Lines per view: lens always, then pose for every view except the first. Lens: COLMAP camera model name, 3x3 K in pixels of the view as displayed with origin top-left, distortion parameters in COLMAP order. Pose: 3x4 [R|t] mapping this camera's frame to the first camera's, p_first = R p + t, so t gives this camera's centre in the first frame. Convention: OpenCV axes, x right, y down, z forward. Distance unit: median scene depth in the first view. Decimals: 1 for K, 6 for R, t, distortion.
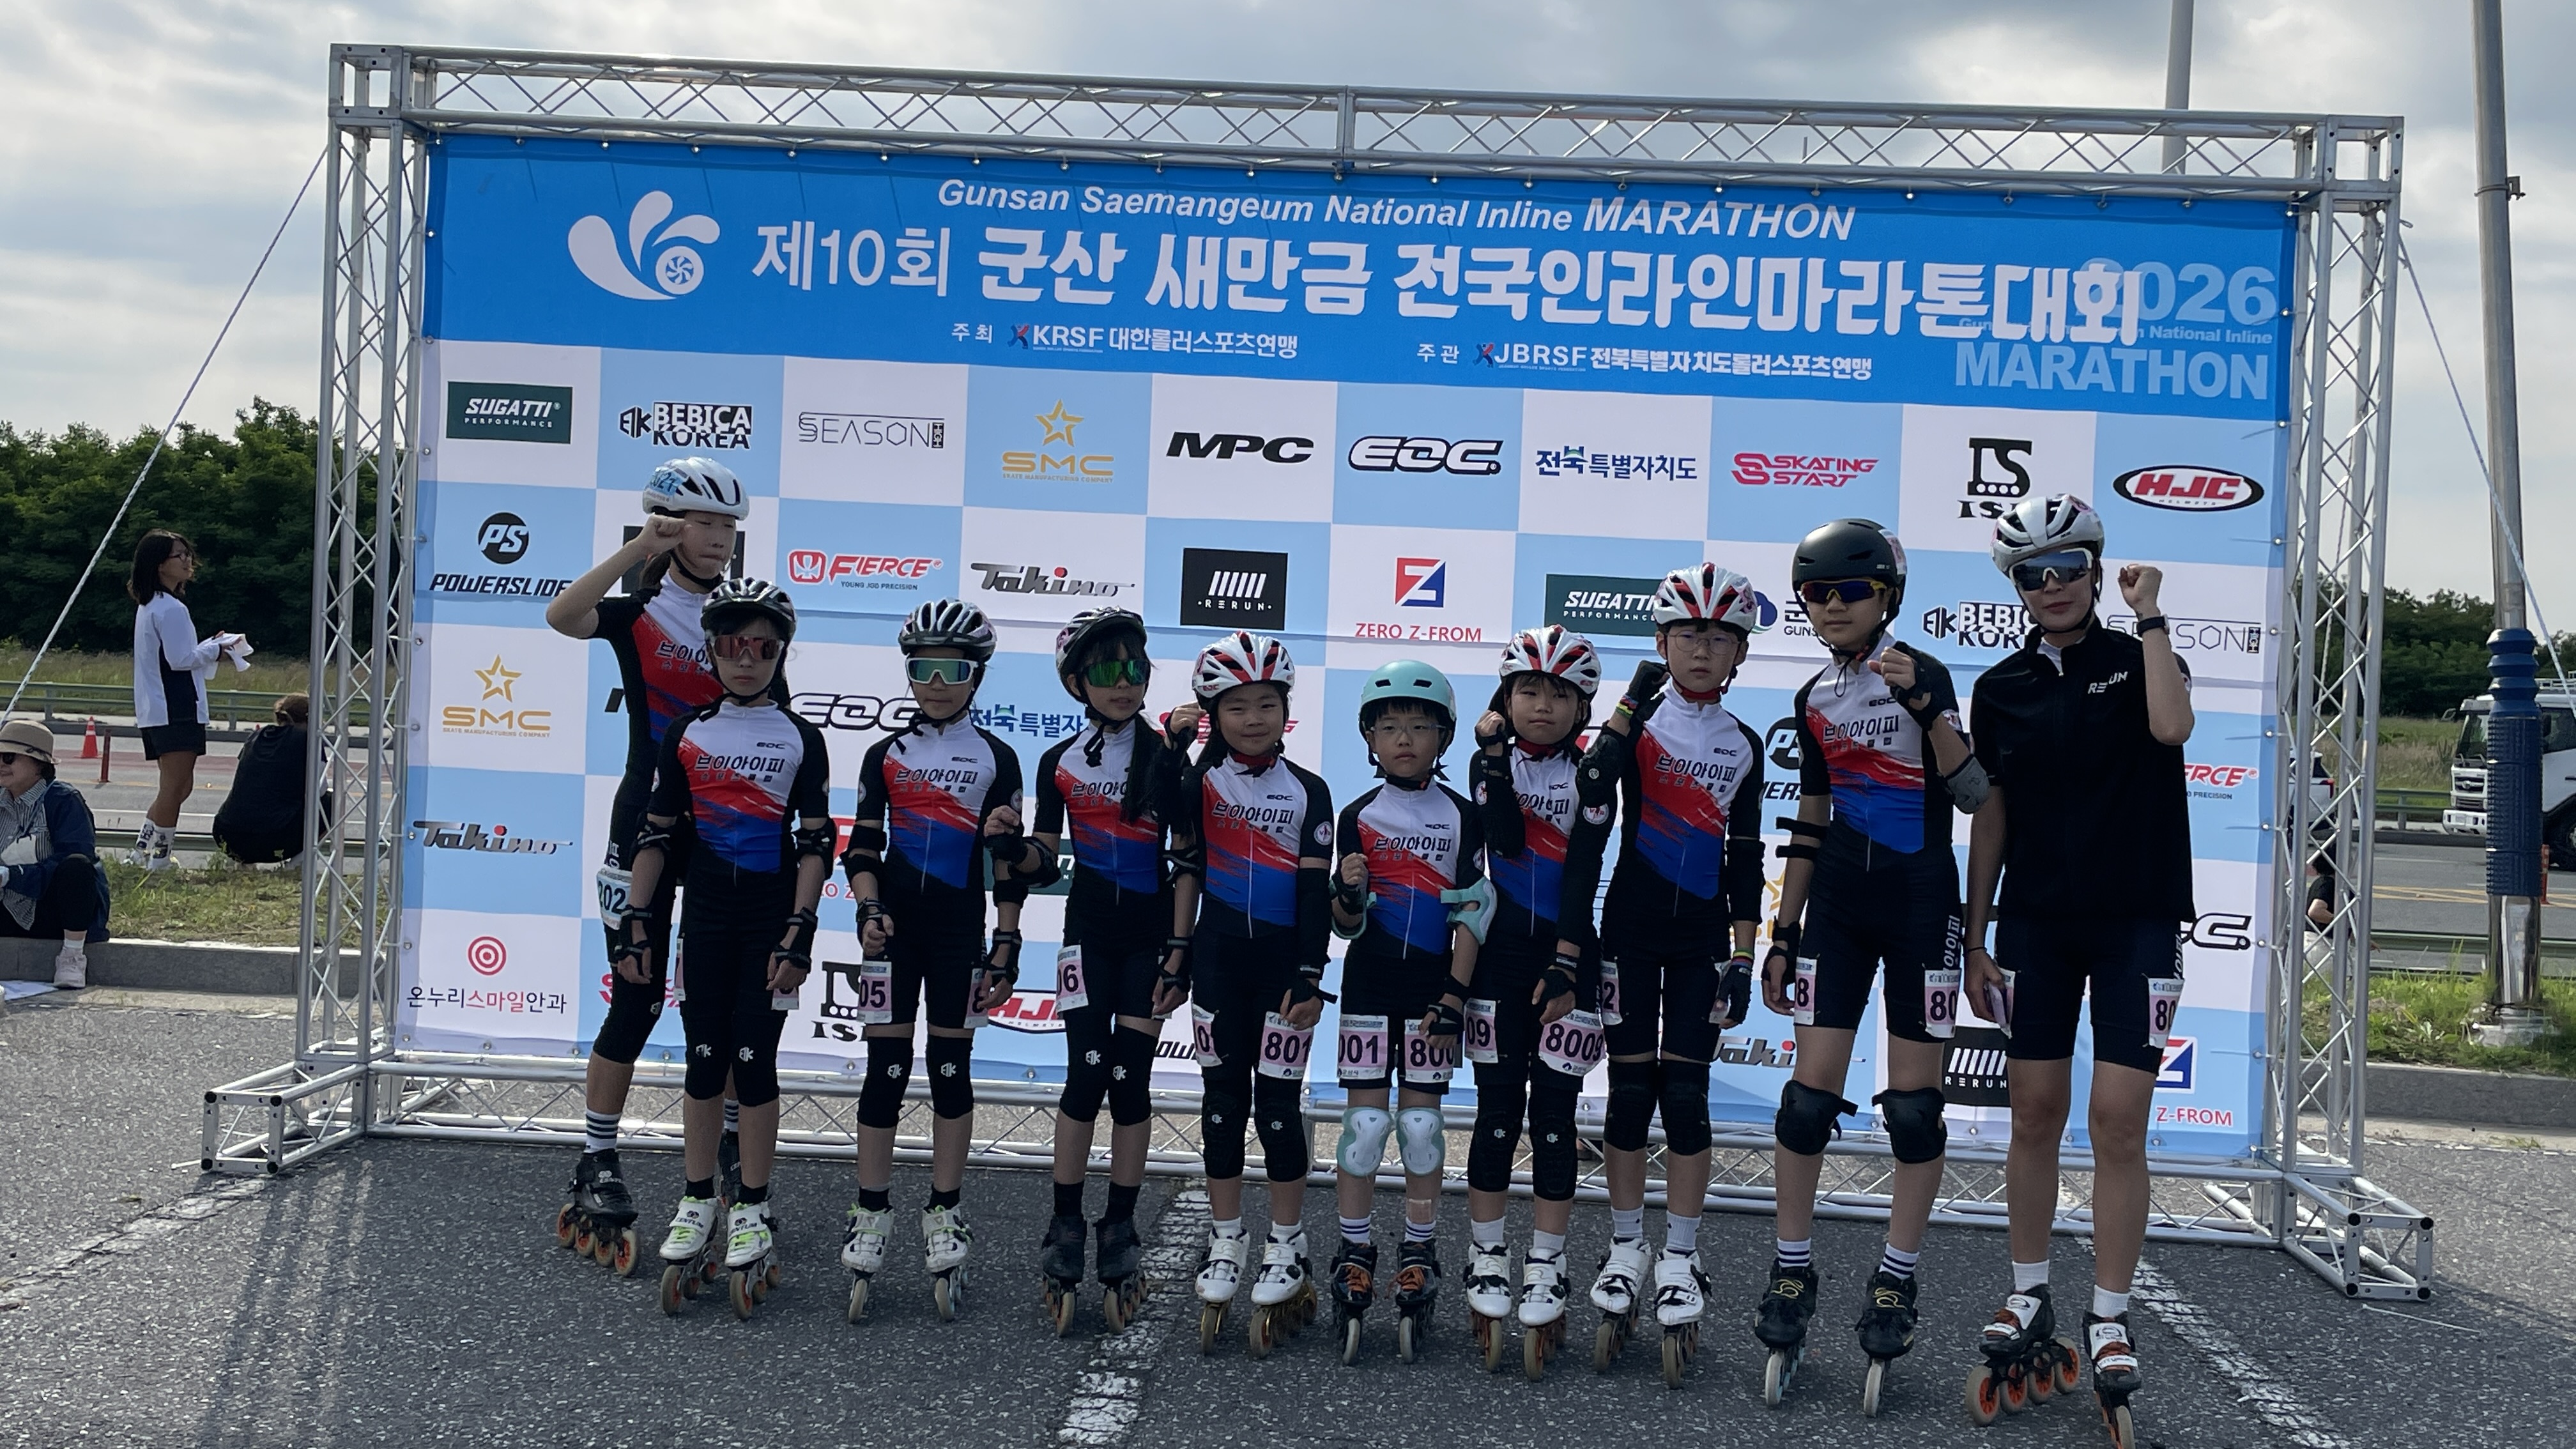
lens RADIAL K [[2836.8, 0, 1269.1], [0, 2836.8, 633.1], [0, 0, 1]] dist [0.124951, -0.231065]
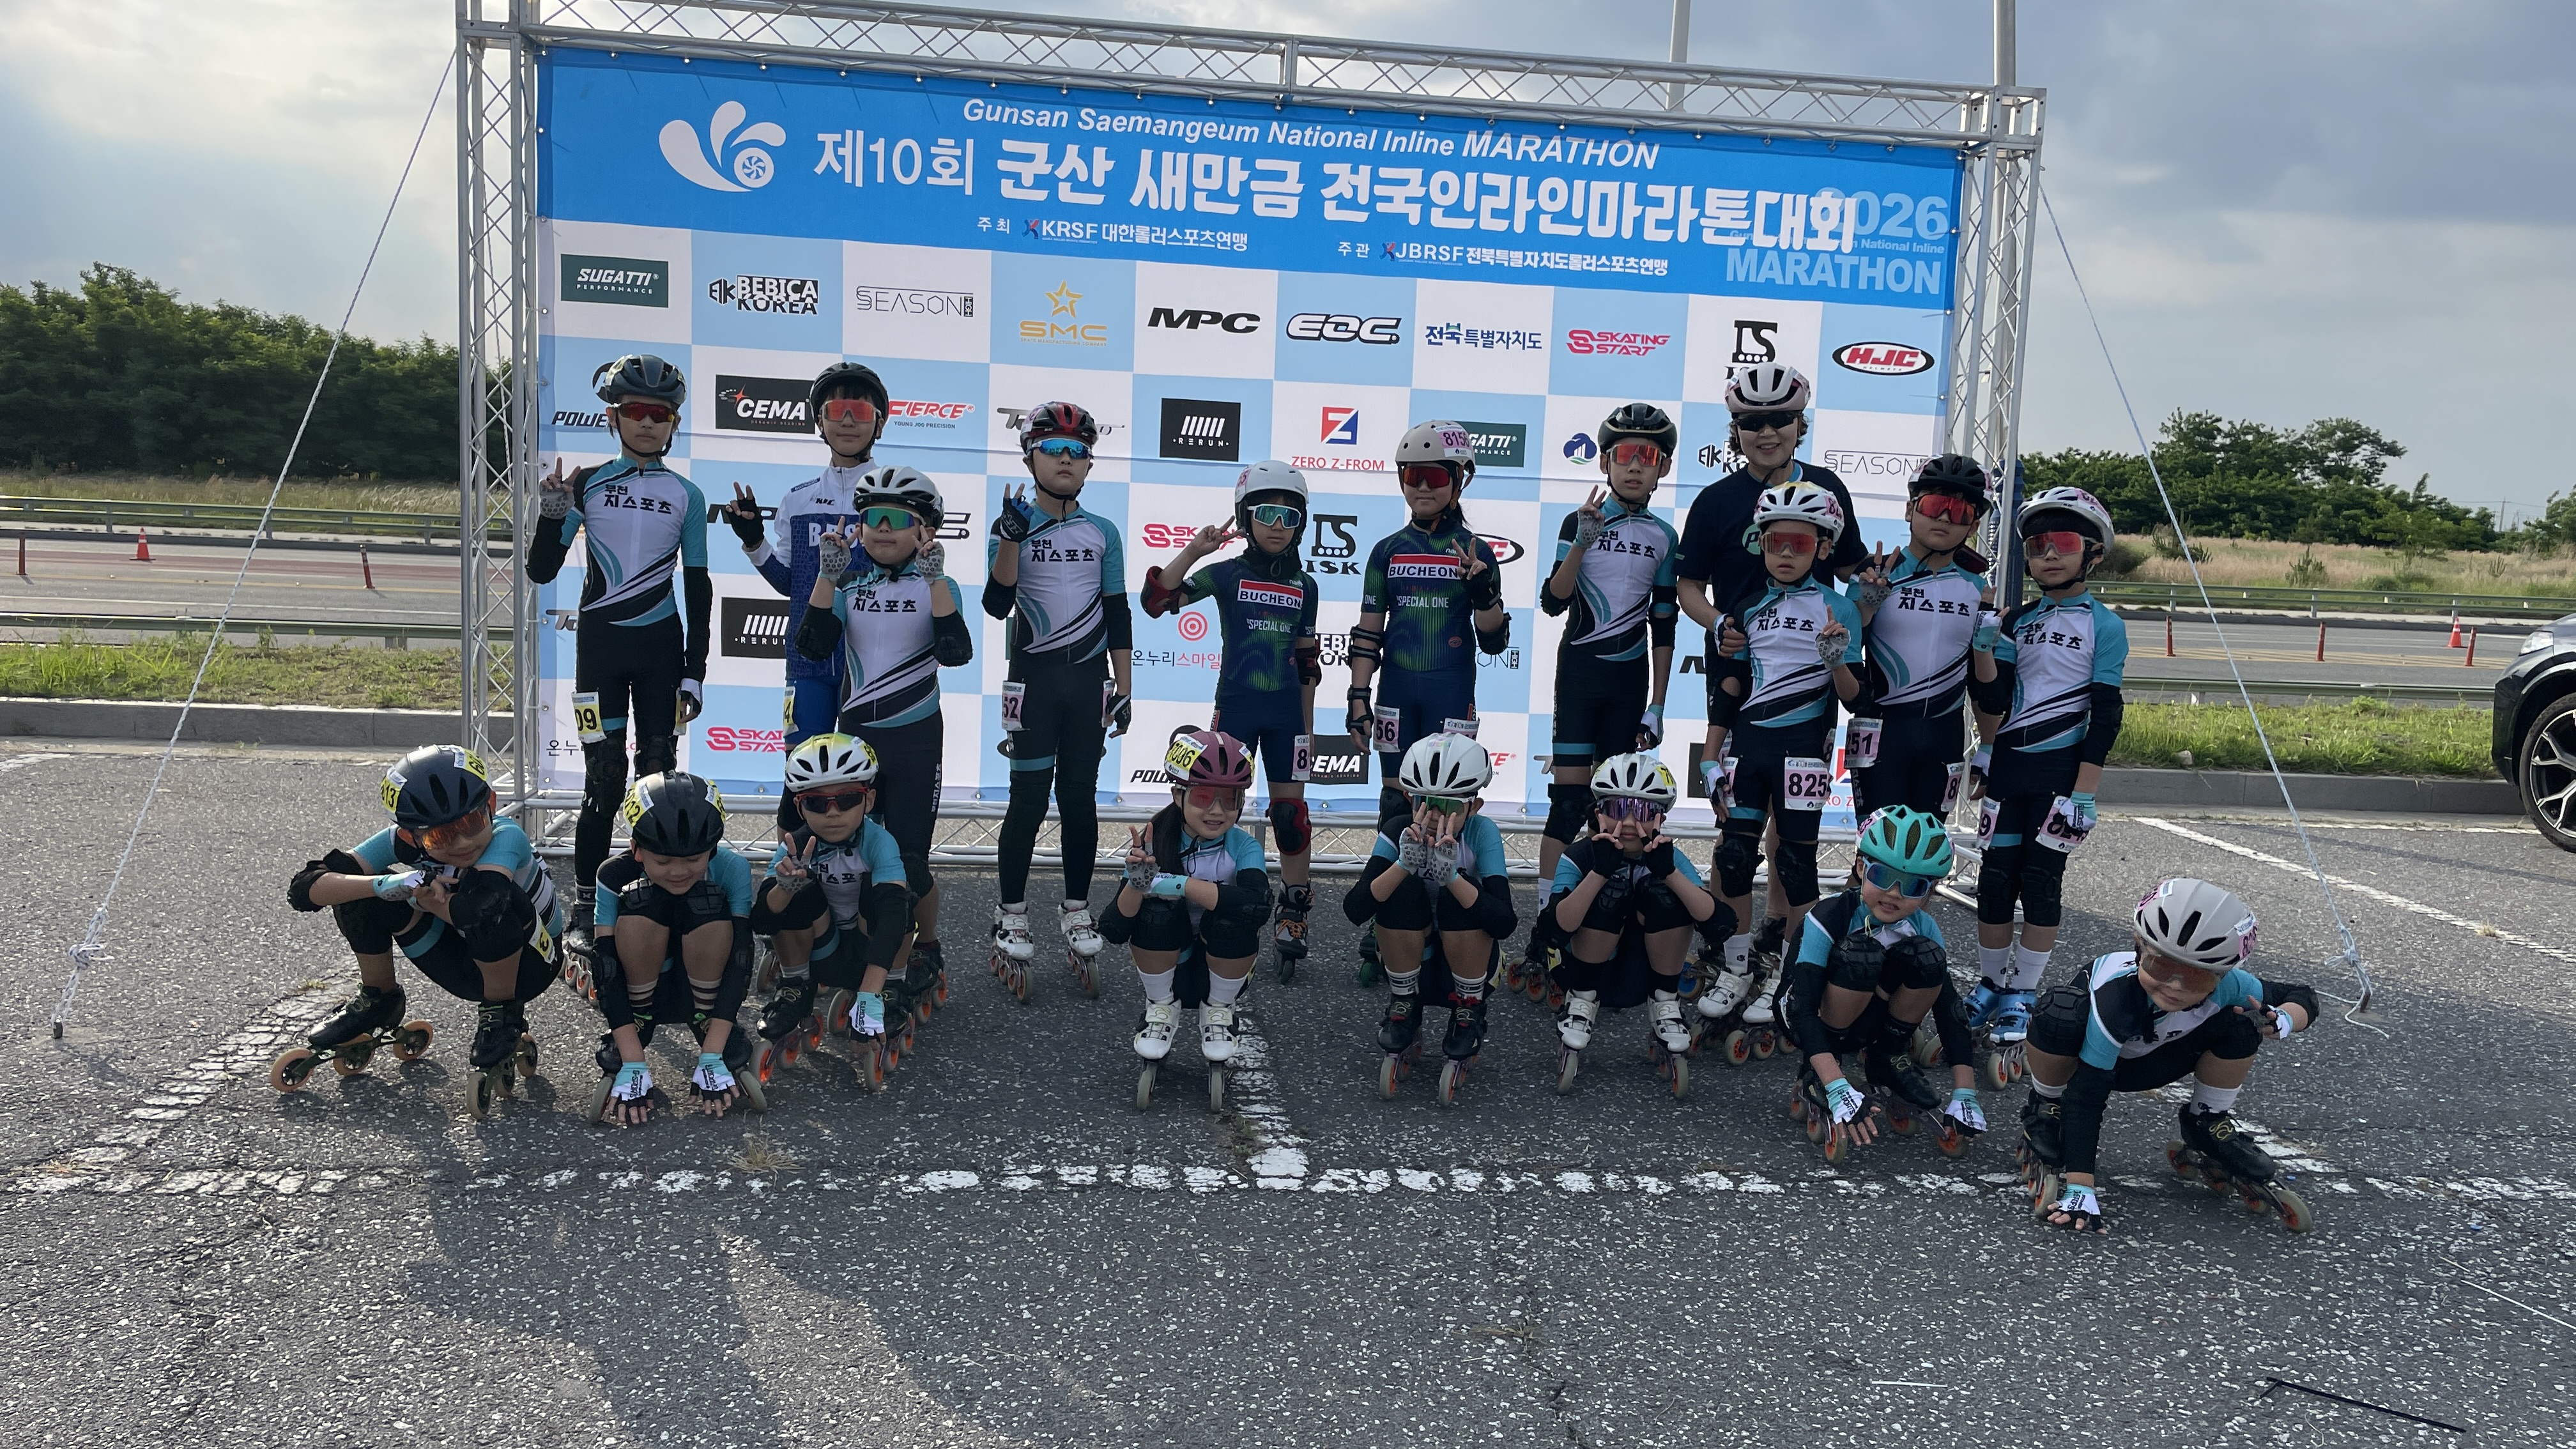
lens RADIAL K [[2060.4, 0, 1276.4], [0, 2060.4, 712.5], [0, 0, 1]] dist [0.108845, -0.169666]
pose [[0.983929, -0.019023, 0.177546, -0.150506], [-0.002603, 0.992675, 0.120787, -0.001253], [-0.178544, -0.119308, 0.976672, 0.043094]]
